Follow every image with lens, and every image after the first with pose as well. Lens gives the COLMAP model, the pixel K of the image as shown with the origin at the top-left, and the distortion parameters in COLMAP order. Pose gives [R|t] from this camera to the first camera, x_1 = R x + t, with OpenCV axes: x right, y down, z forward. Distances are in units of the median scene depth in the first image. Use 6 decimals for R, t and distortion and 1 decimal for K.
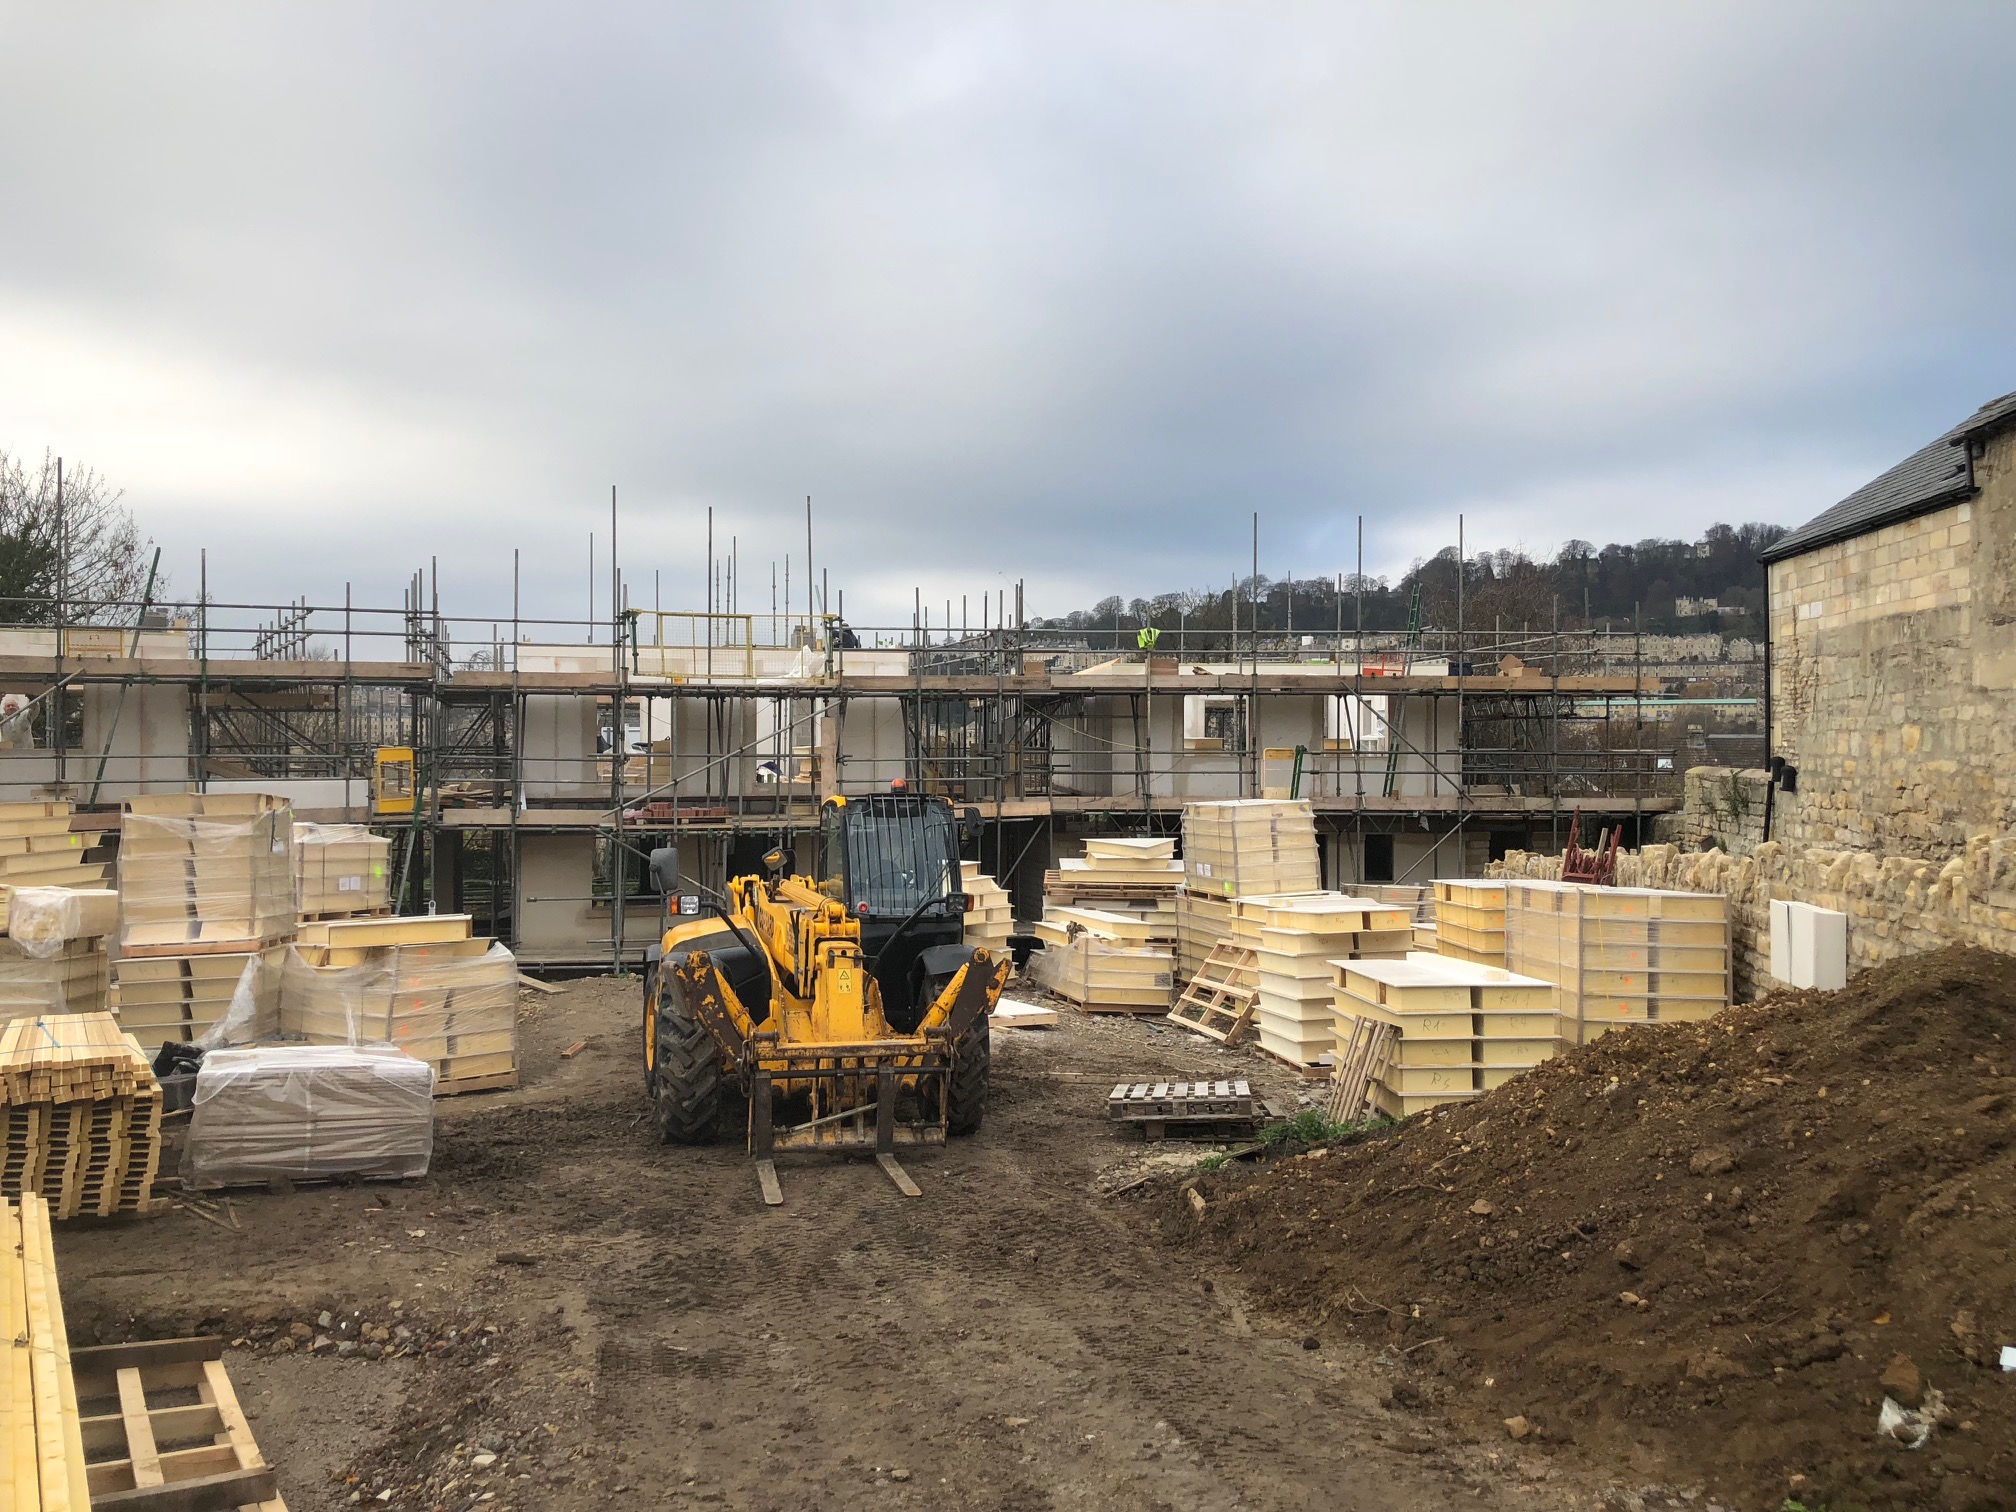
lens RADIAL K [[1628.5, 0, 1013.3], [0, 1628.5, 752.8], [0, 0, 1]] dist [0.012935, -0.005419]
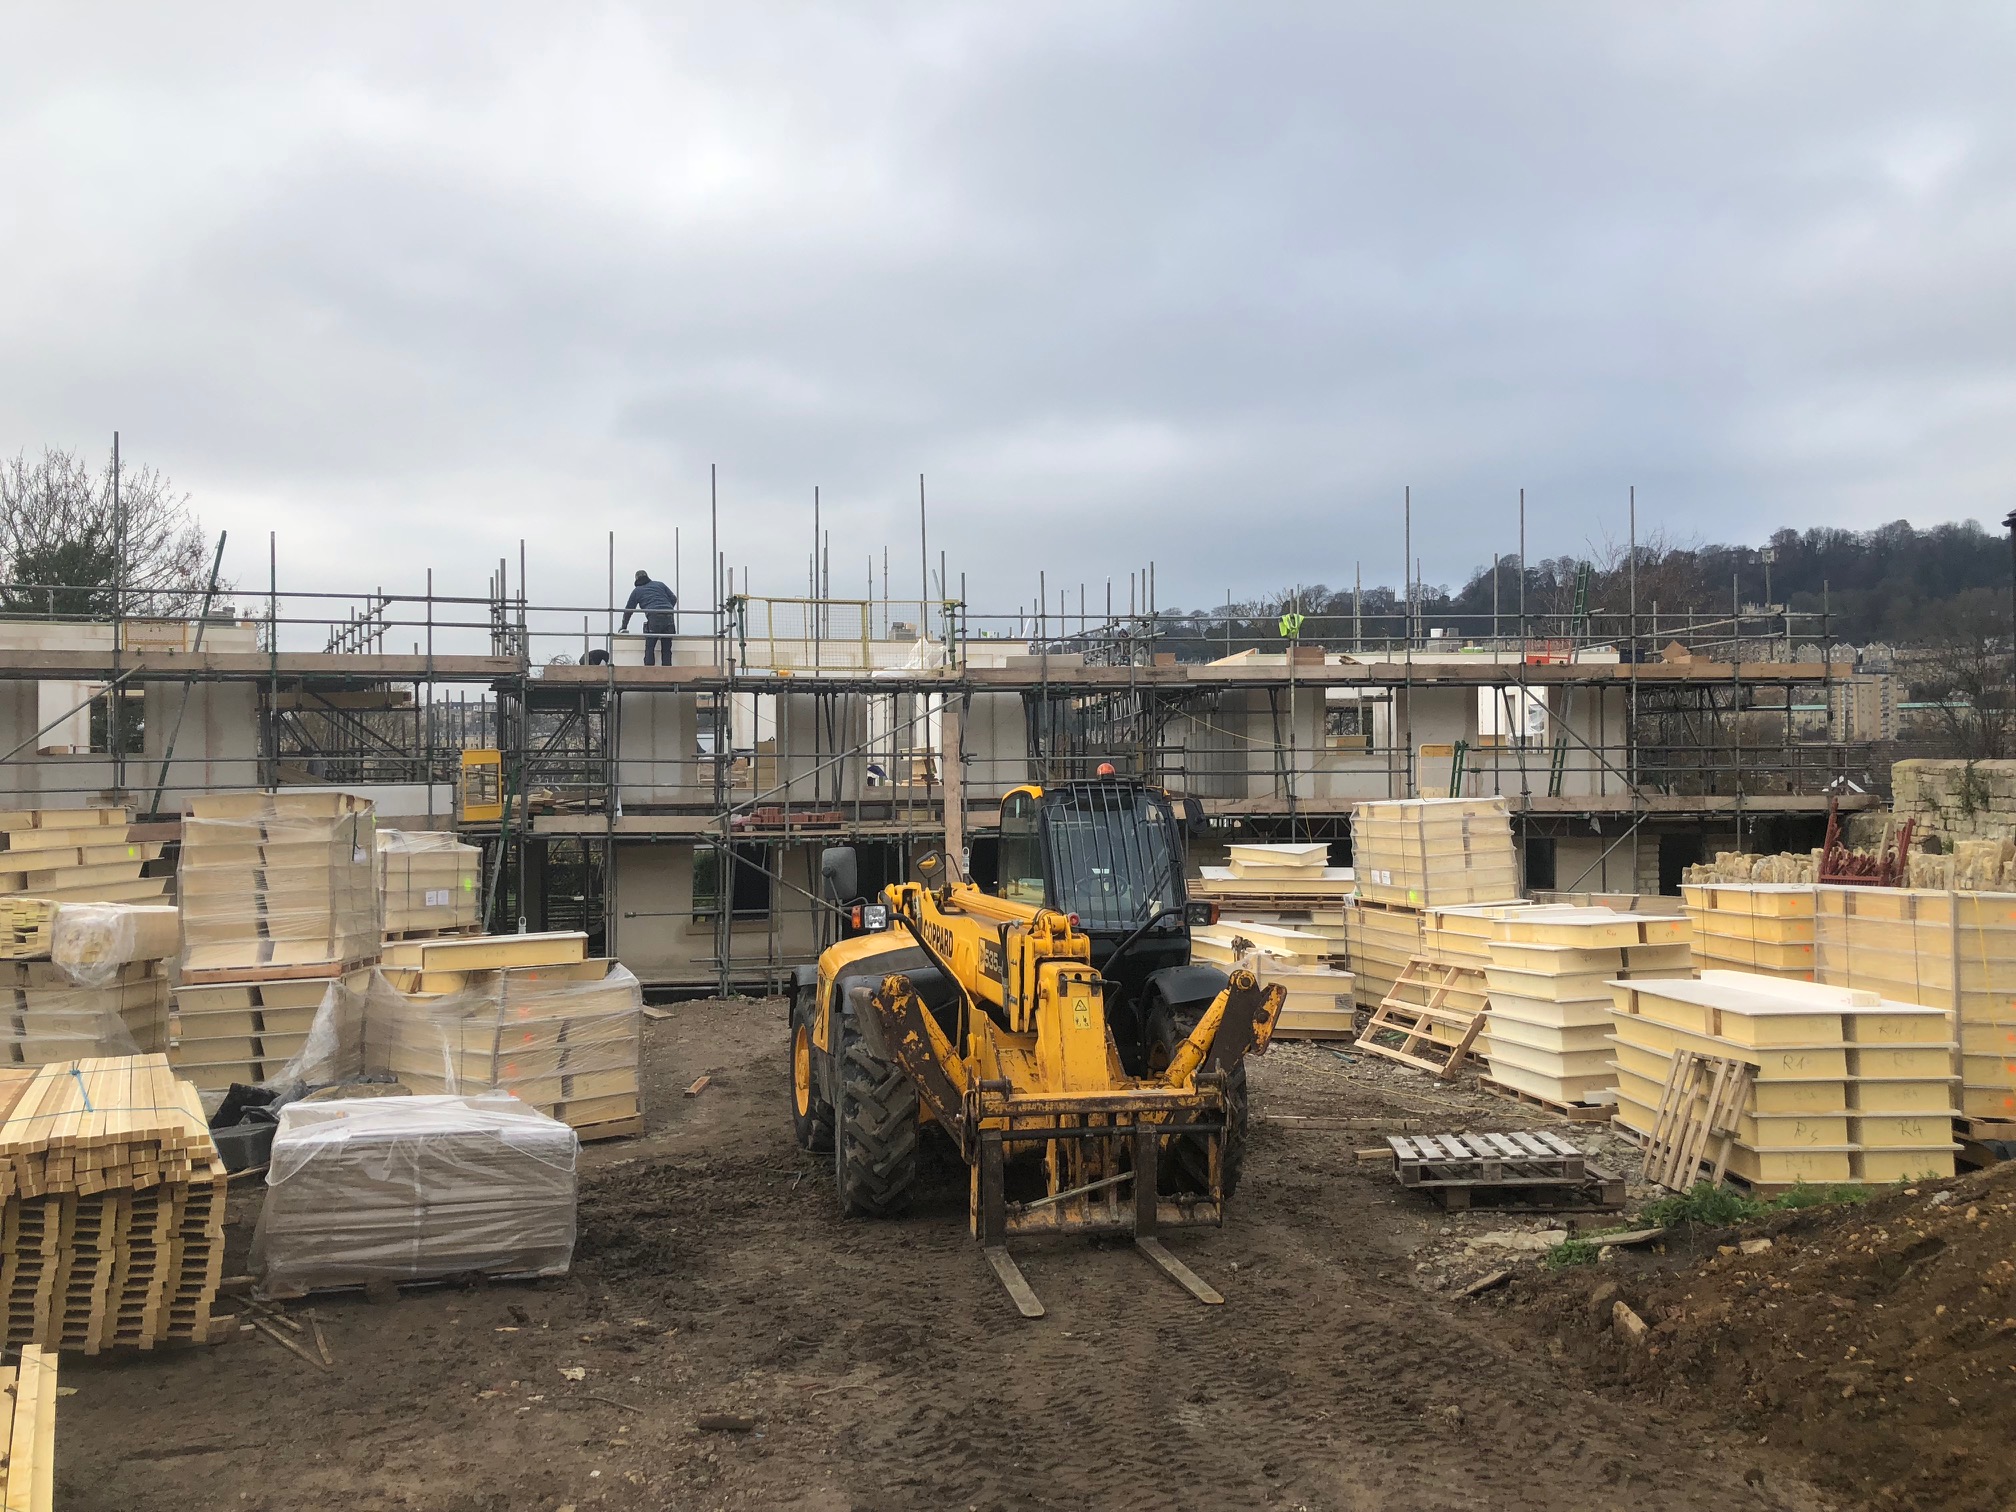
lens RADIAL K [[1628.5, 0, 1029.5], [0, 1628.5, 748.1], [0, 0, 1]] dist [0.012935, -0.005419]
pose [[0.999636, -0.009041, -0.025405, -0.059472], [0.008747, 0.999894, -0.011651, 0.011654], [0.025508, 0.011424, 0.999609, 0.116348]]
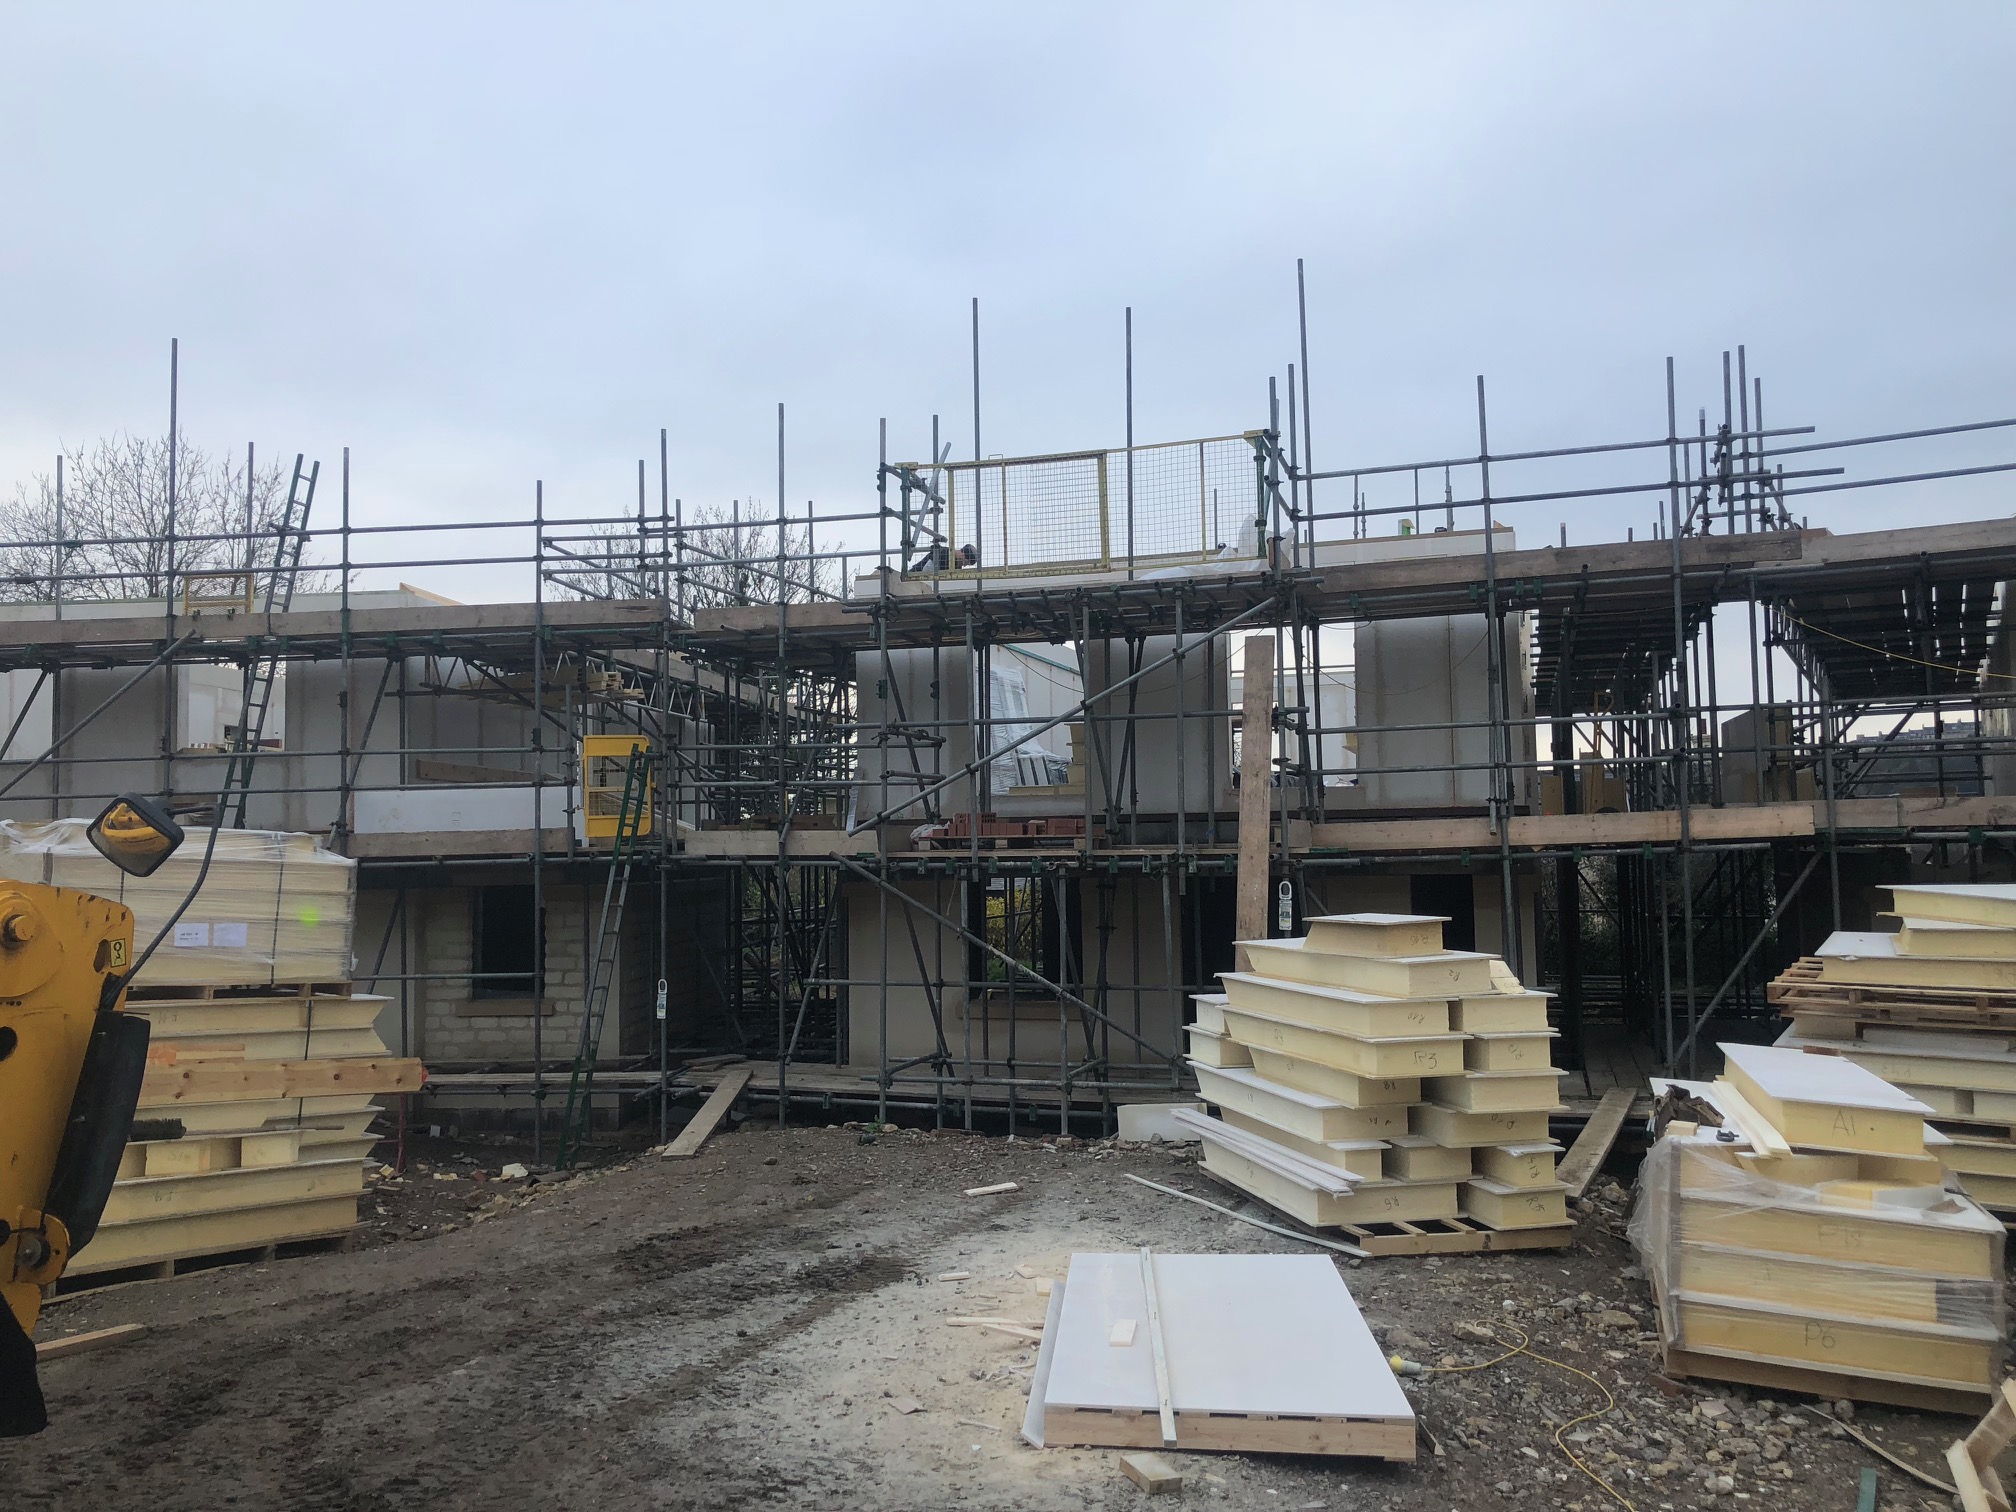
lens RADIAL K [[1628.5, 0, 1015.2], [0, 1628.5, 760.4], [0, 0, 1]] dist [0.012935, -0.005419]
pose [[0.828282, -0.045264, -0.558480, 0.128495], [0.012609, 0.997985, -0.062184, 0.059413], [0.560169, 0.044464, 0.827184, 0.694779]]
